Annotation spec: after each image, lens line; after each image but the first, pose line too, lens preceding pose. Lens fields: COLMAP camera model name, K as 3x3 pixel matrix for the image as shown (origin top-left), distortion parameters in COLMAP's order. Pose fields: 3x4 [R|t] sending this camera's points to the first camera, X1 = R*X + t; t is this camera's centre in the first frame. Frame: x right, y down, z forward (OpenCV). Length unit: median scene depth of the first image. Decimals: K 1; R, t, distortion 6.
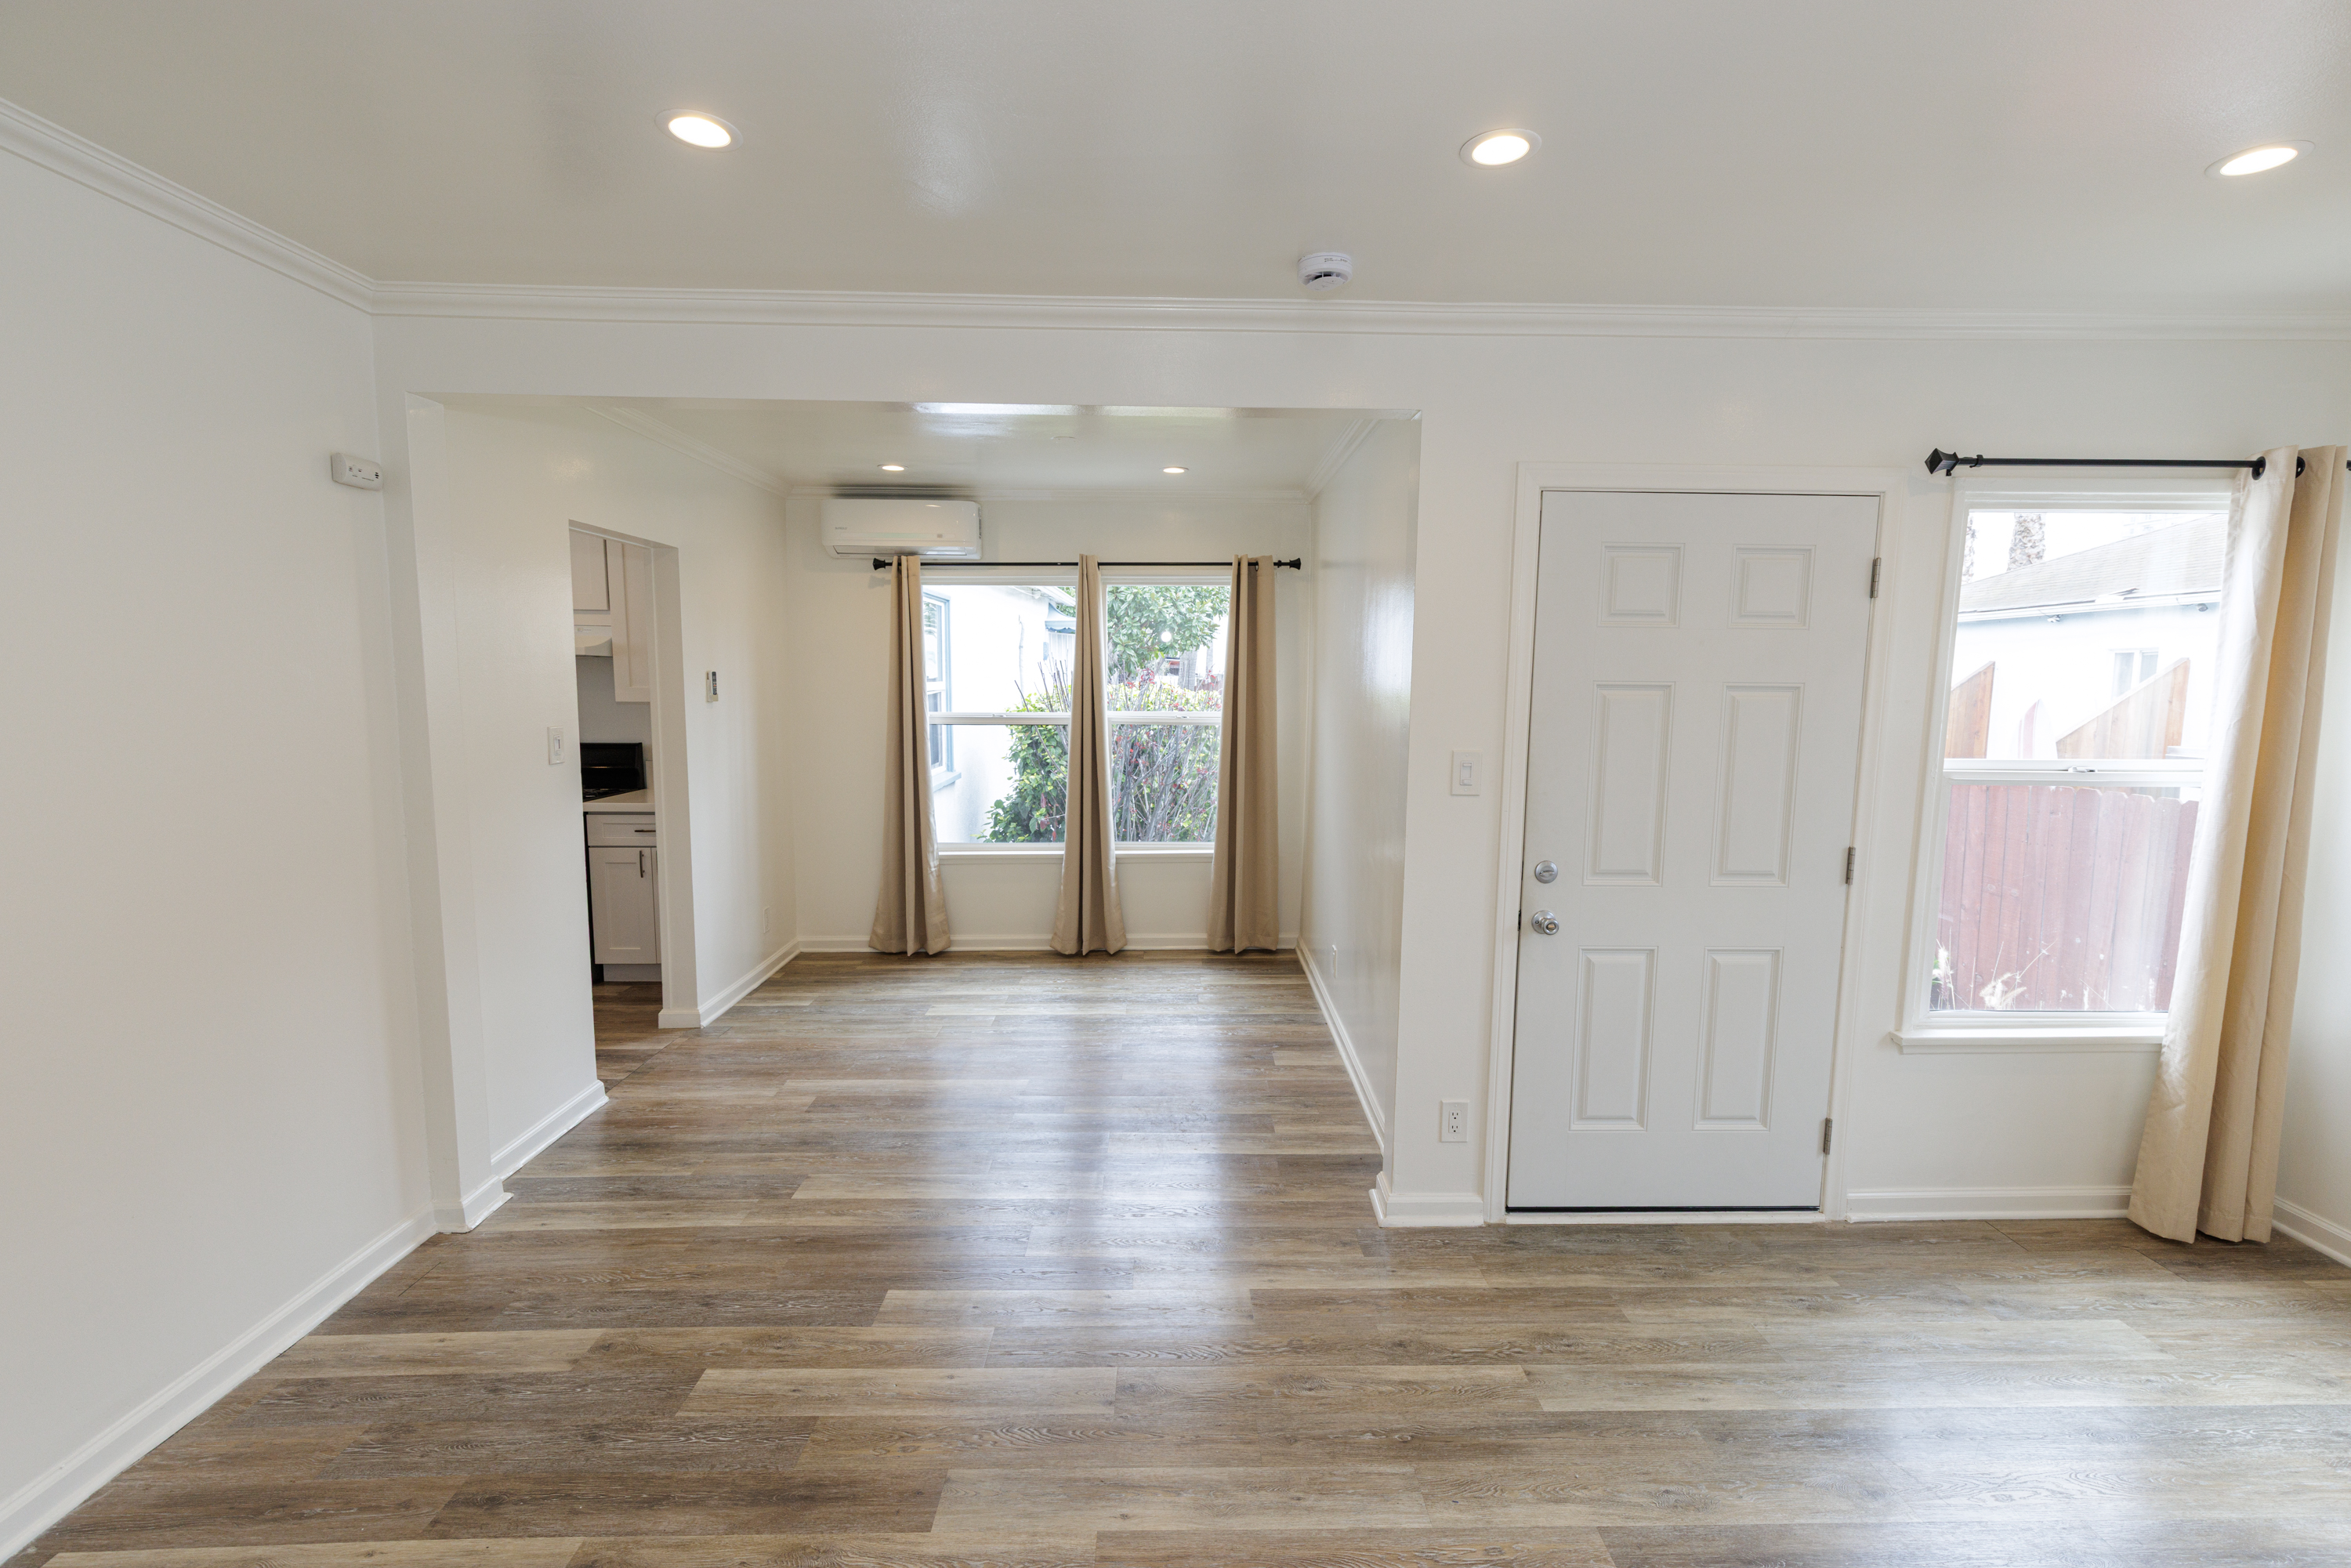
lens RADIAL K [[1042.9, 0, 1180.9], [0, 1042.9, 784.8], [0, 0, 1]] dist [0.007236, -0.001172]
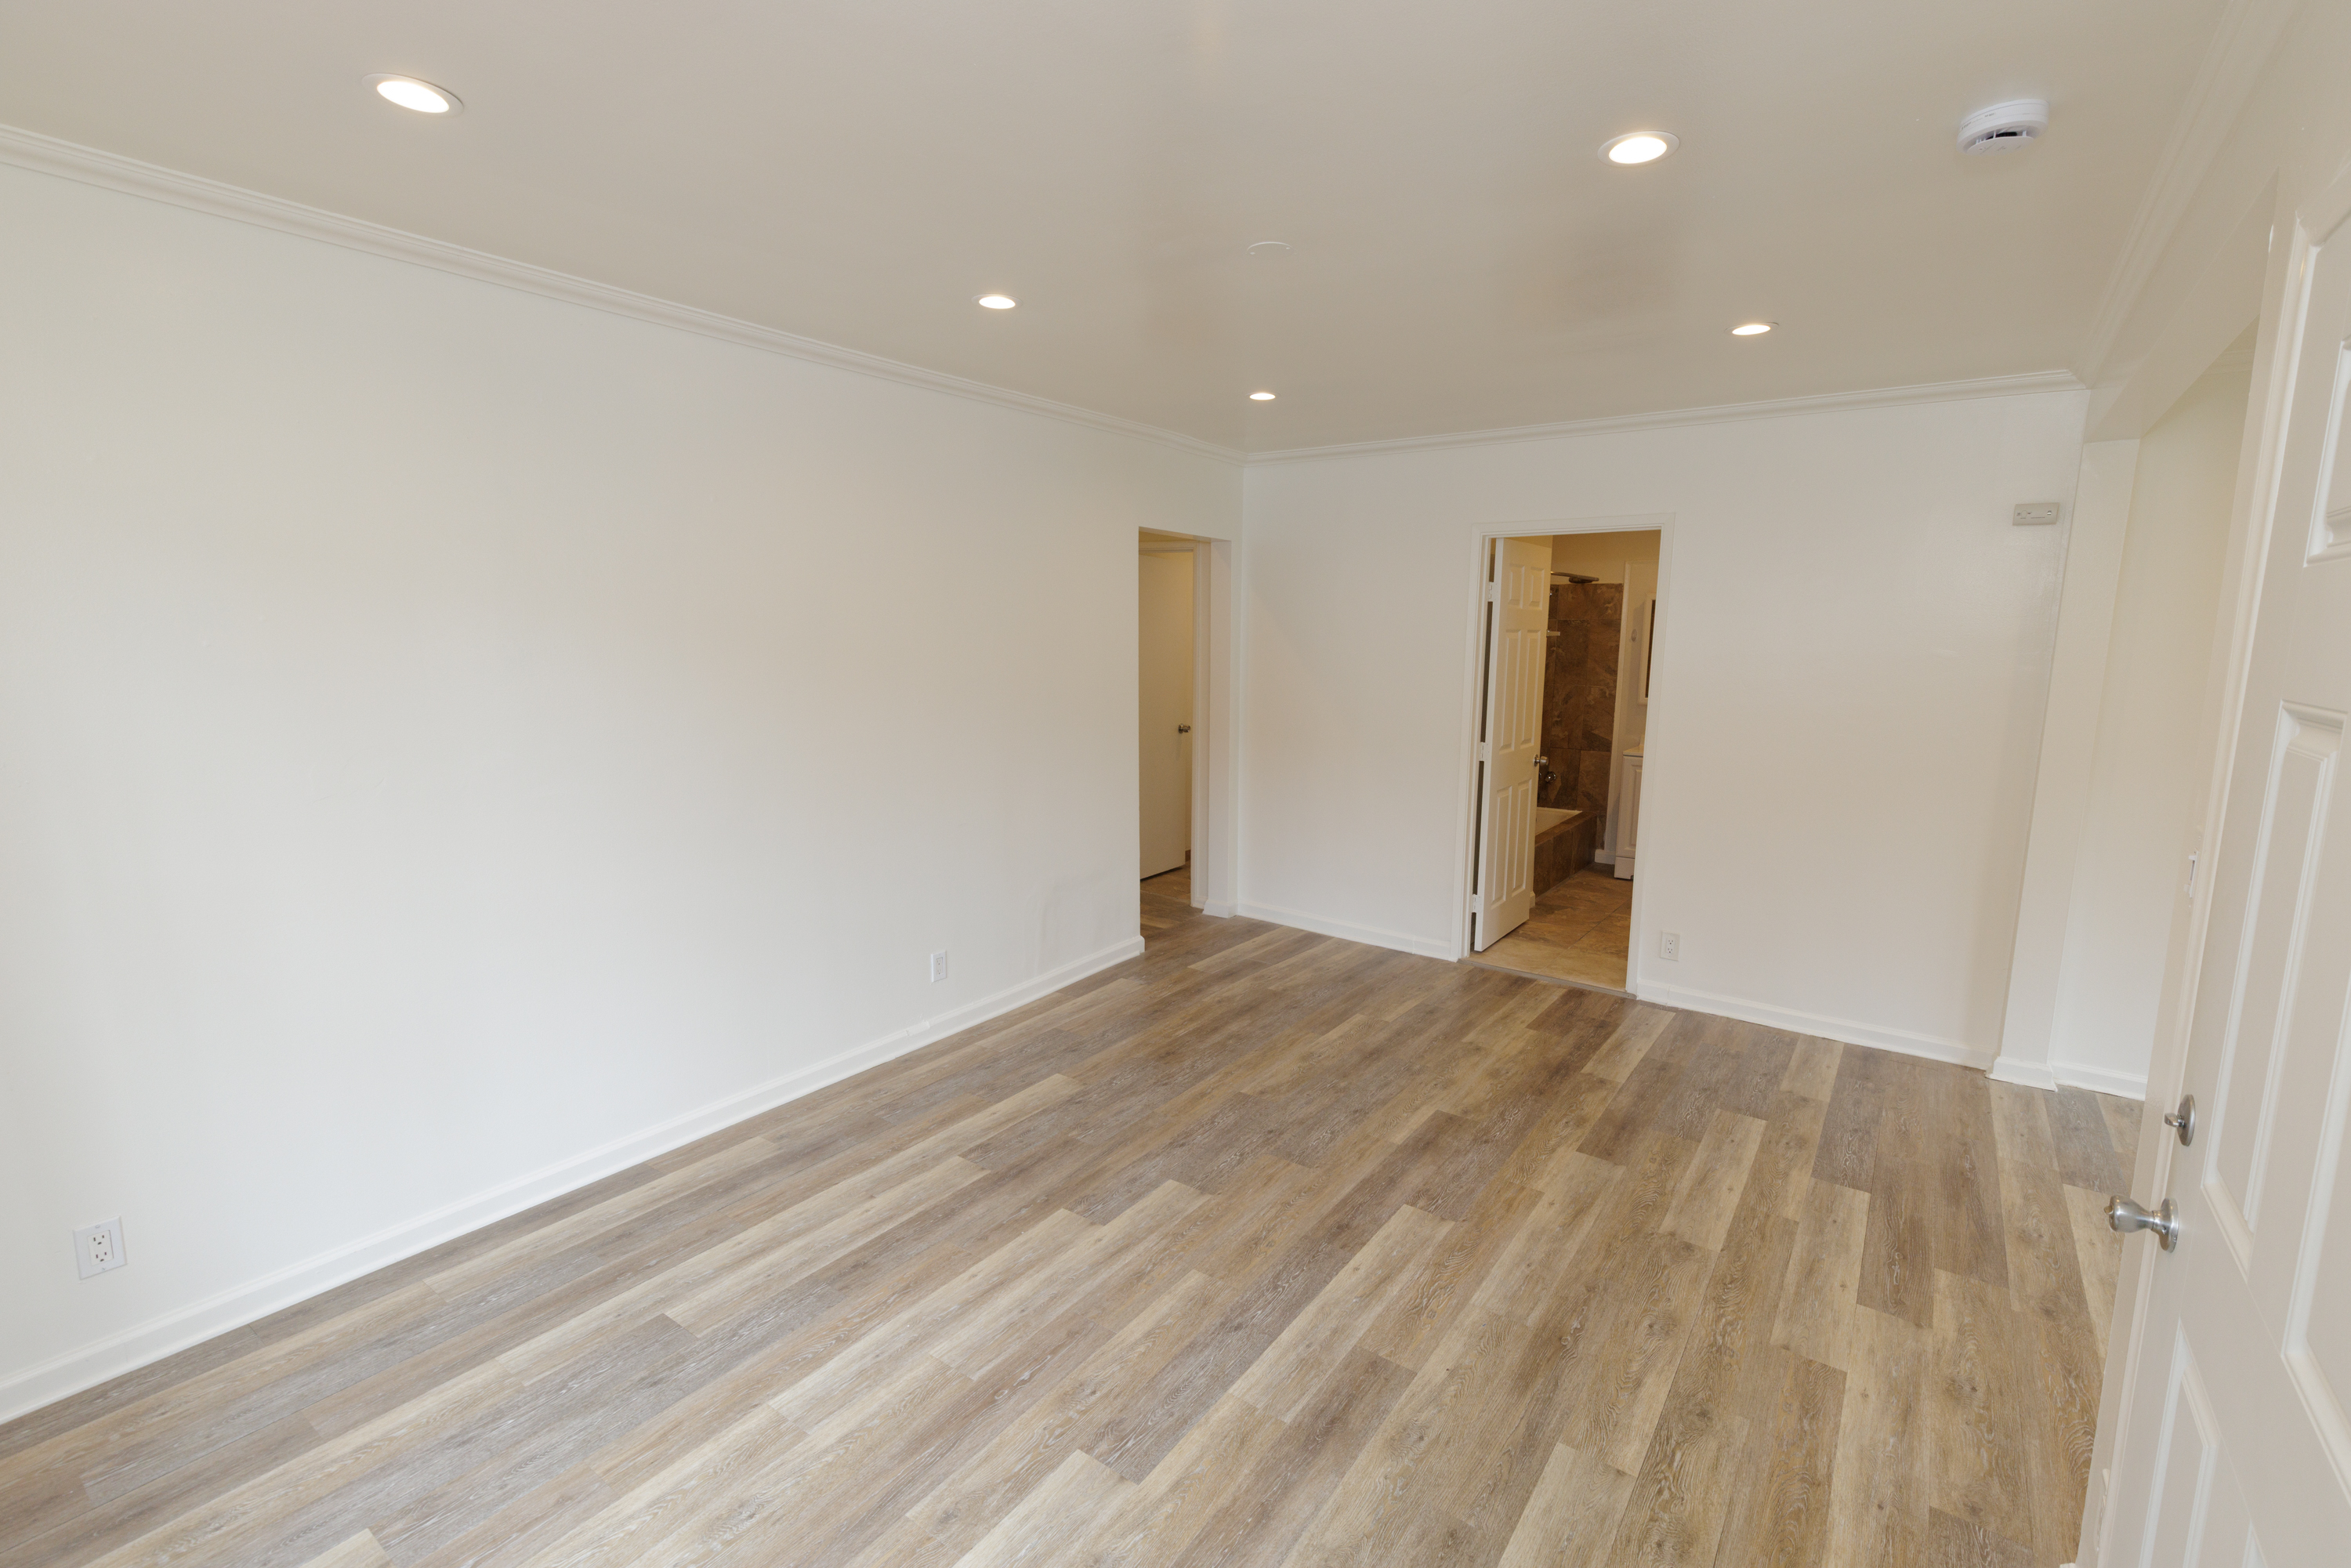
lens RADIAL K [[1042.9, 0, 1173.3], [0, 1042.9, 784.8], [0, 0, 1]] dist [0.007236, -0.001172]
pose [[-0.602951, 0.104084, -0.790960, 1.211453], [-0.103359, 0.972905, 0.206818, -0.126743], [0.791055, 0.206454, -0.575855, 1.127109]]
